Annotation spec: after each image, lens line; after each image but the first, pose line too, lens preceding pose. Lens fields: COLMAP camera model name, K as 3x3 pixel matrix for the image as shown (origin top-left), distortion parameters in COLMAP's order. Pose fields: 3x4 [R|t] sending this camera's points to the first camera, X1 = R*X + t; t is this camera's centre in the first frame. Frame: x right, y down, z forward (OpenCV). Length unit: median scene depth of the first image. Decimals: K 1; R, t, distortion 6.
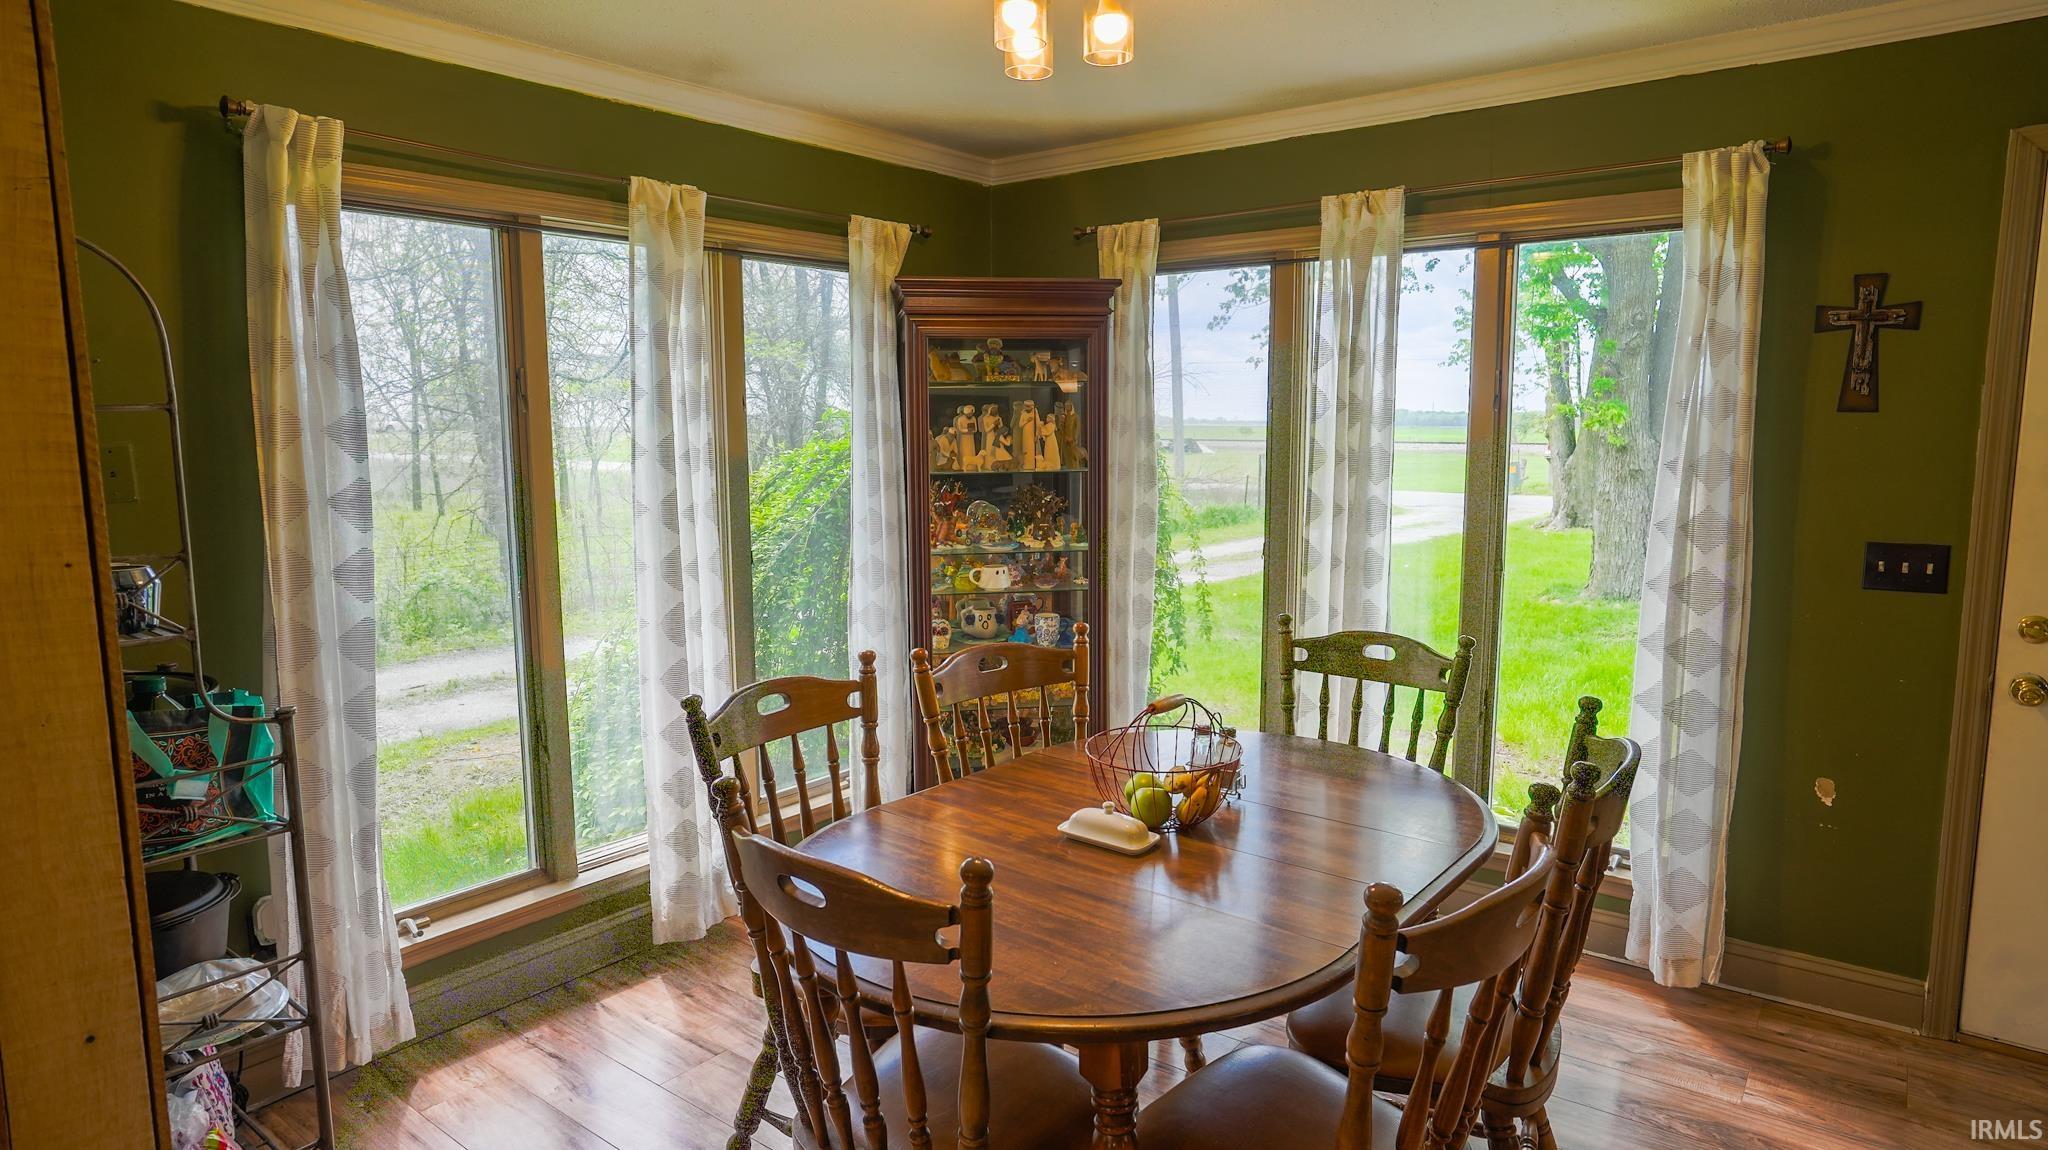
lens RADIAL K [[1163.6, 0, 1035.4], [0, 1163.6, 573.4], [0, 0, 1]] dist [-0.037361, -0.000626]
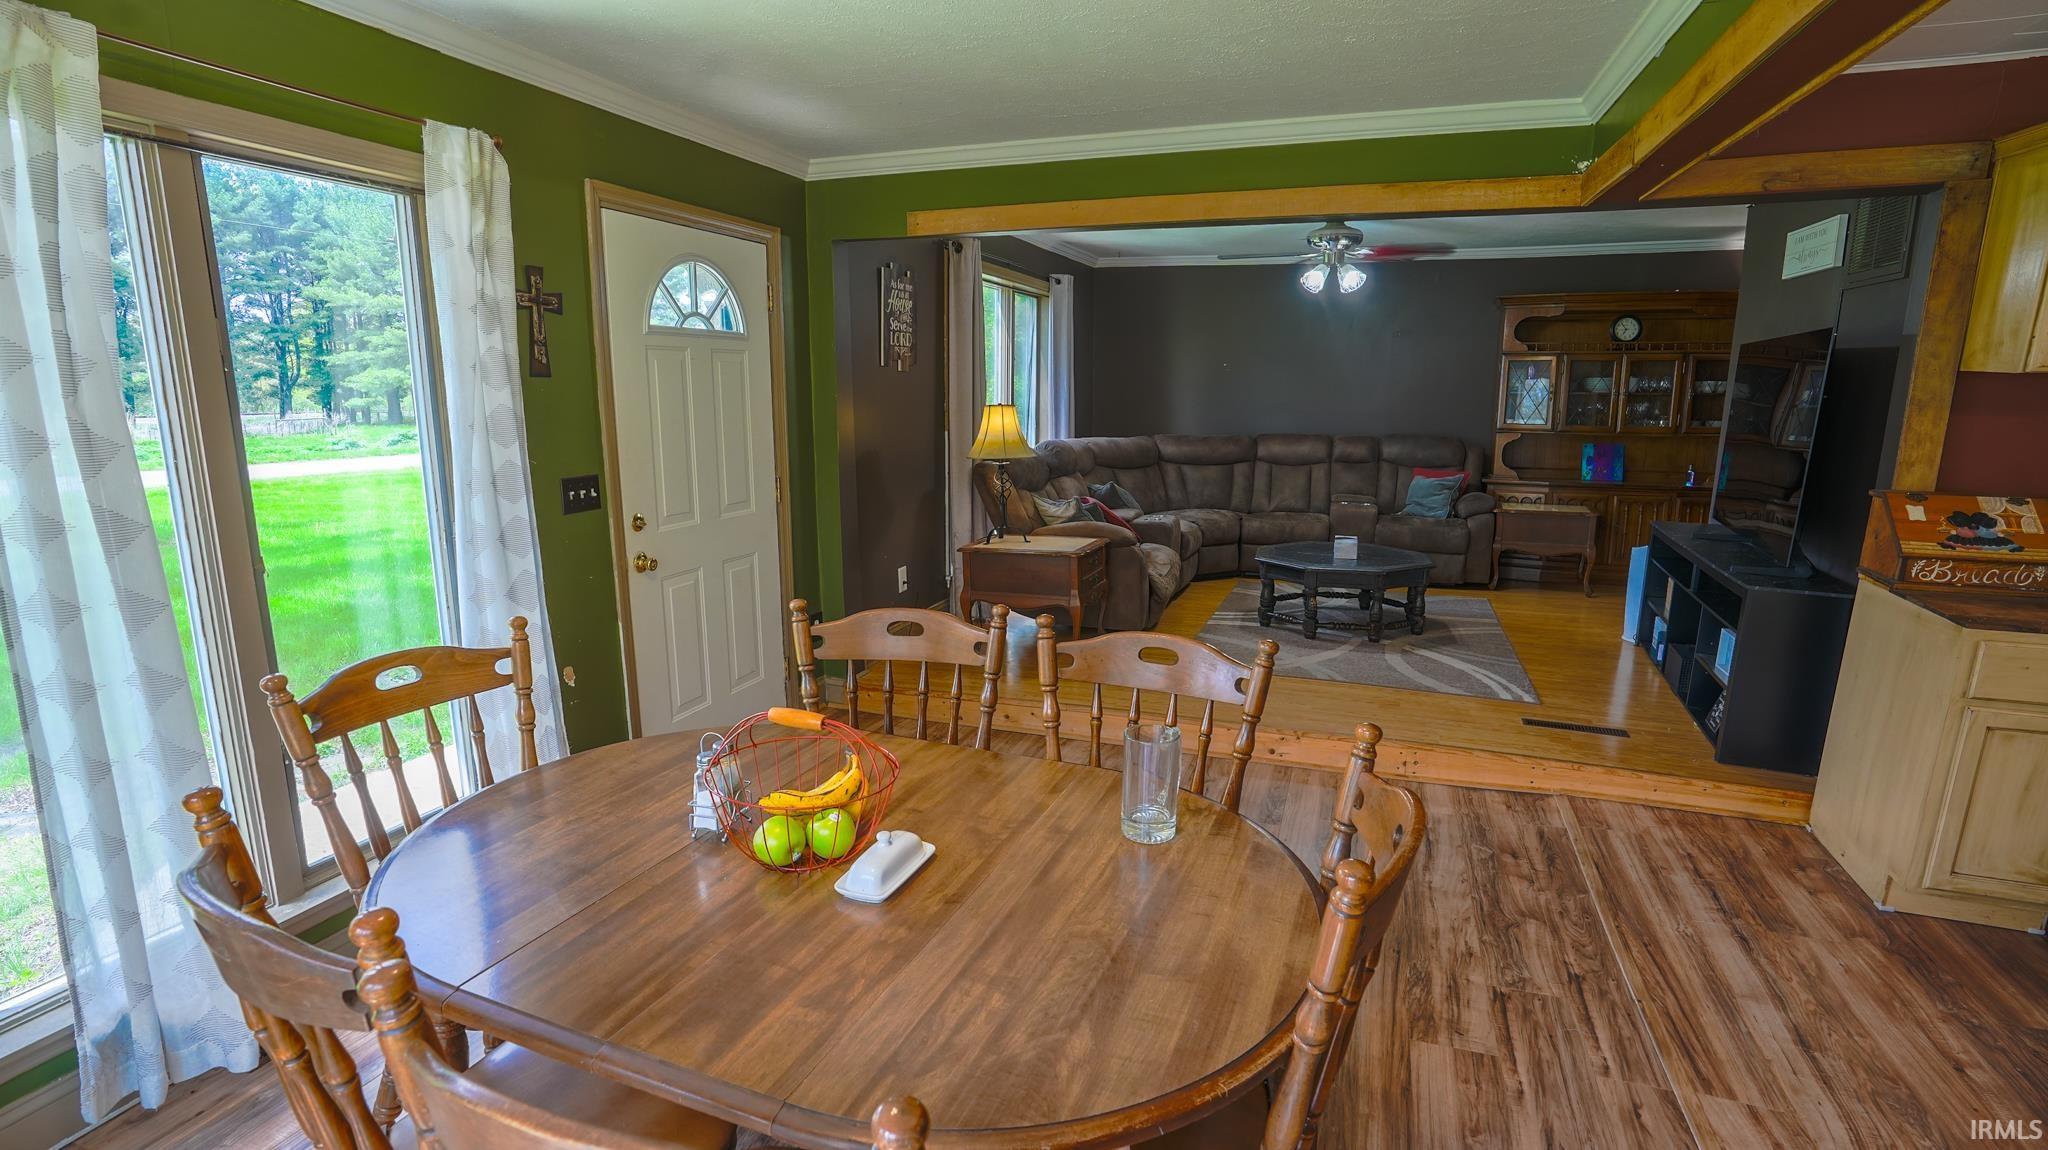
lens RADIAL K [[959.9, 0, 1028.9], [0, 959.9, 576.4], [0, 0, 1]] dist [-0.059344, 0.021279]
pose [[-0.303164, -0.181534, 0.935487, -0.456220], [0.119499, 0.966696, 0.226317, -0.100373], [-0.945416, 0.180401, -0.271375, 0.818933]]
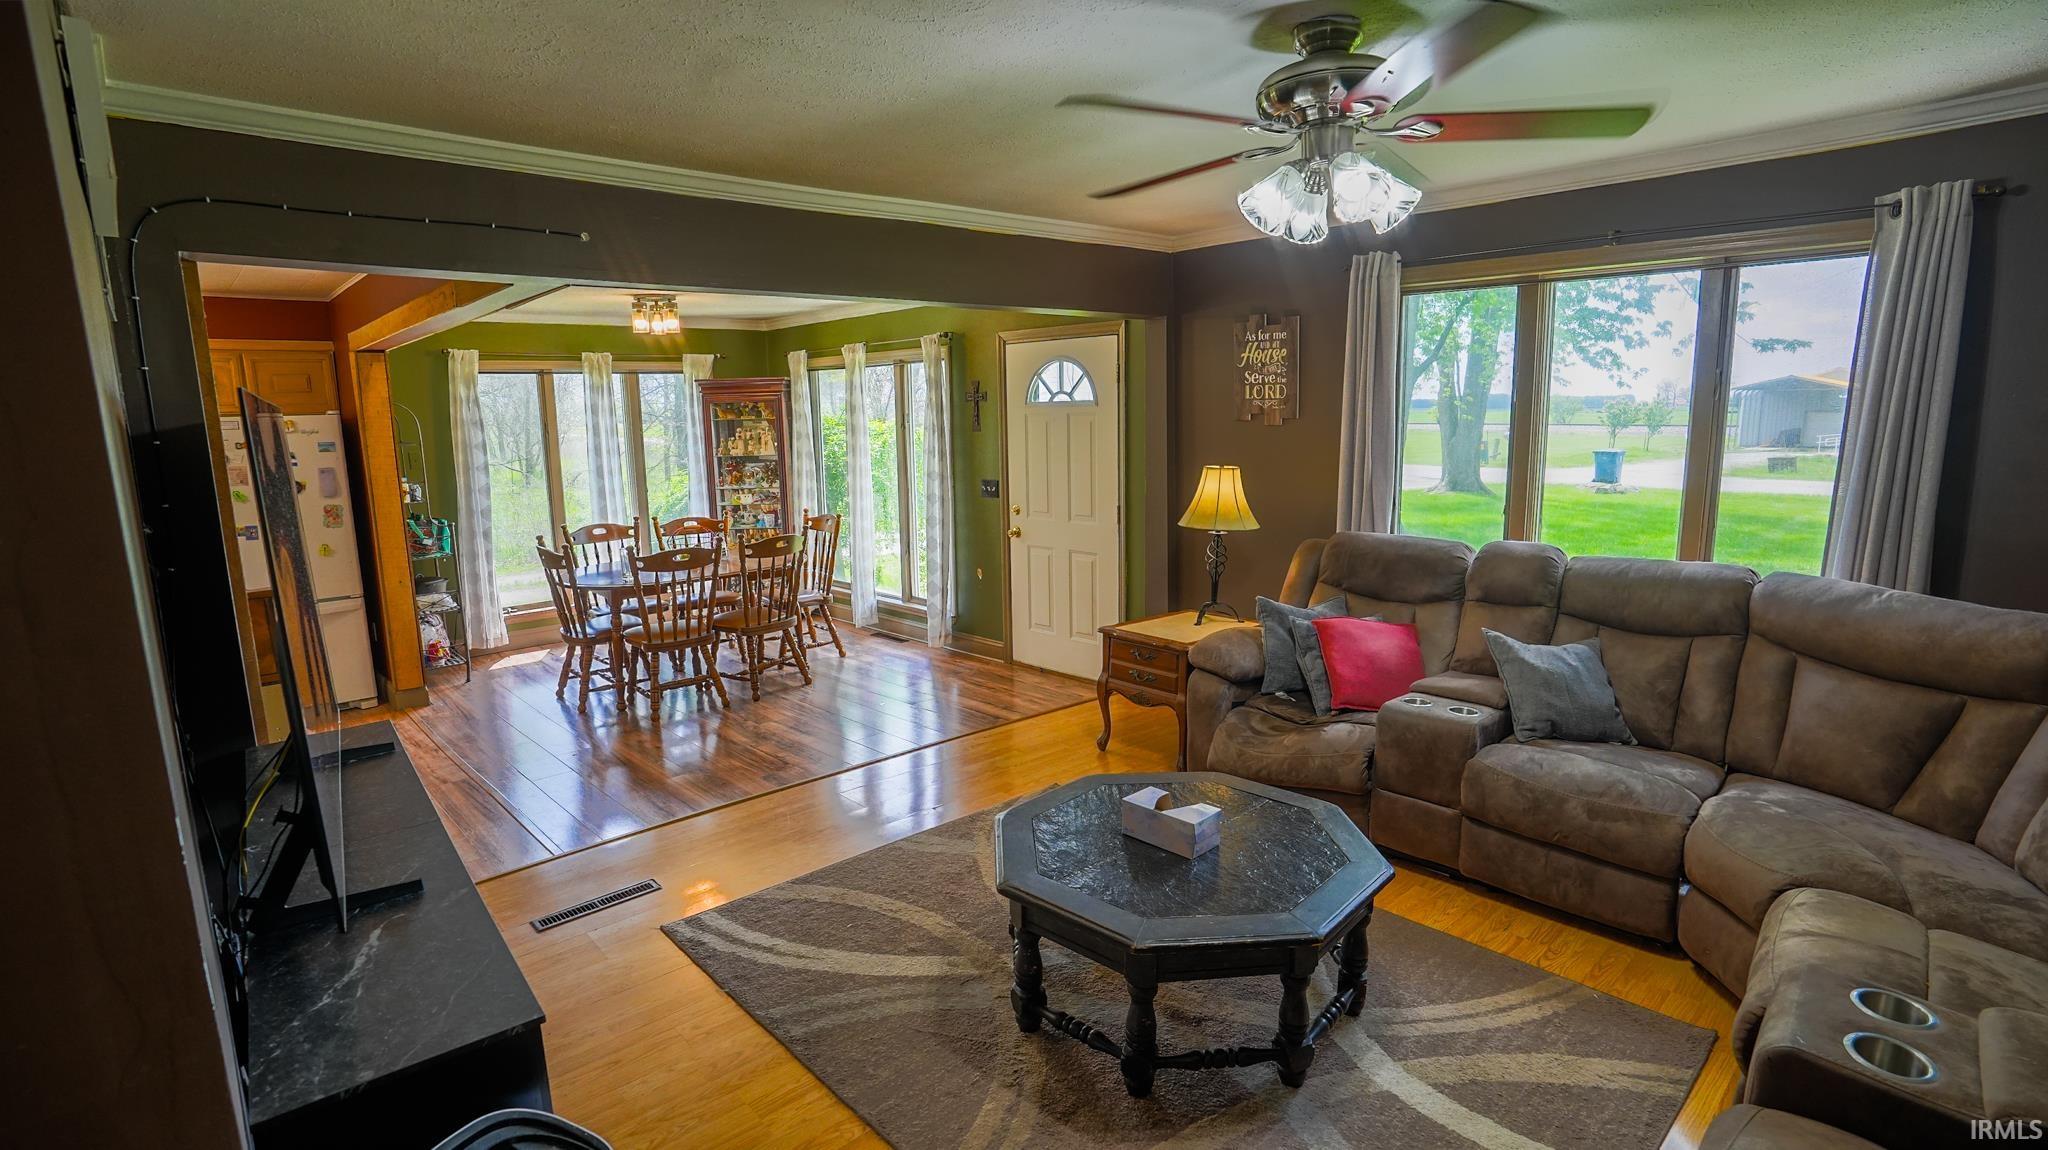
lens RADIAL K [[959.9, 0, 1028.9], [0, 959.9, 576.4], [0, 0, 1]] dist [-0.059344, 0.021279]
pose [[0.987337, 0.013867, -0.158030, 1.204735], [-0.006671, 0.998920, 0.045975, 0.097147], [0.158497, -0.044339, 0.986363, -1.241027]]
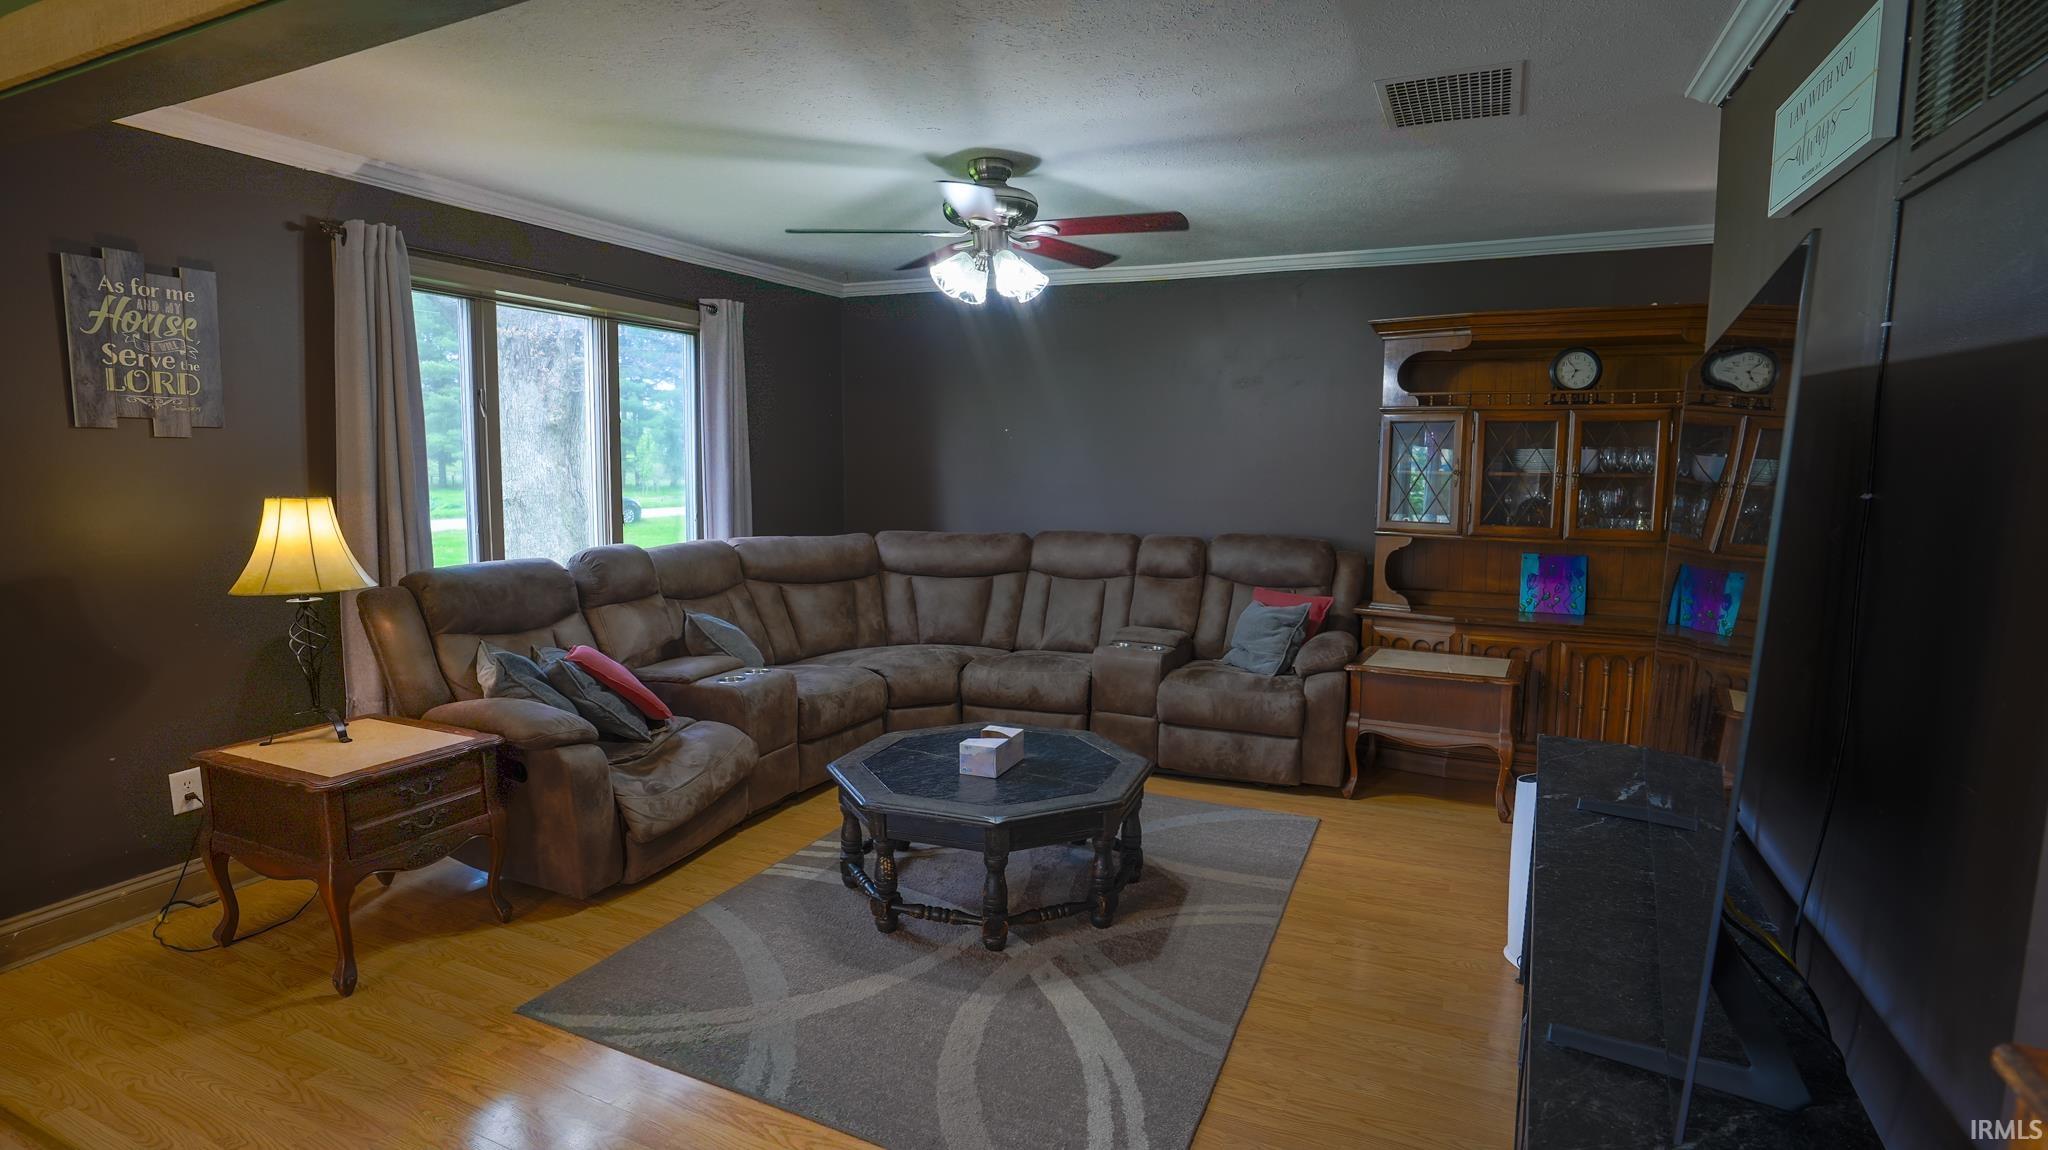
lens RADIAL K [[994.9, 0, 1015.5], [0, 994.9, 579.0], [0, 0, 1]] dist [-0.039213, 0.000414]
pose [[-0.232860, -0.115569, 0.965619, 0.118942], [0.113672, 0.982873, 0.145046, 0.010732], [-0.965844, 0.143539, -0.215735, -0.154549]]
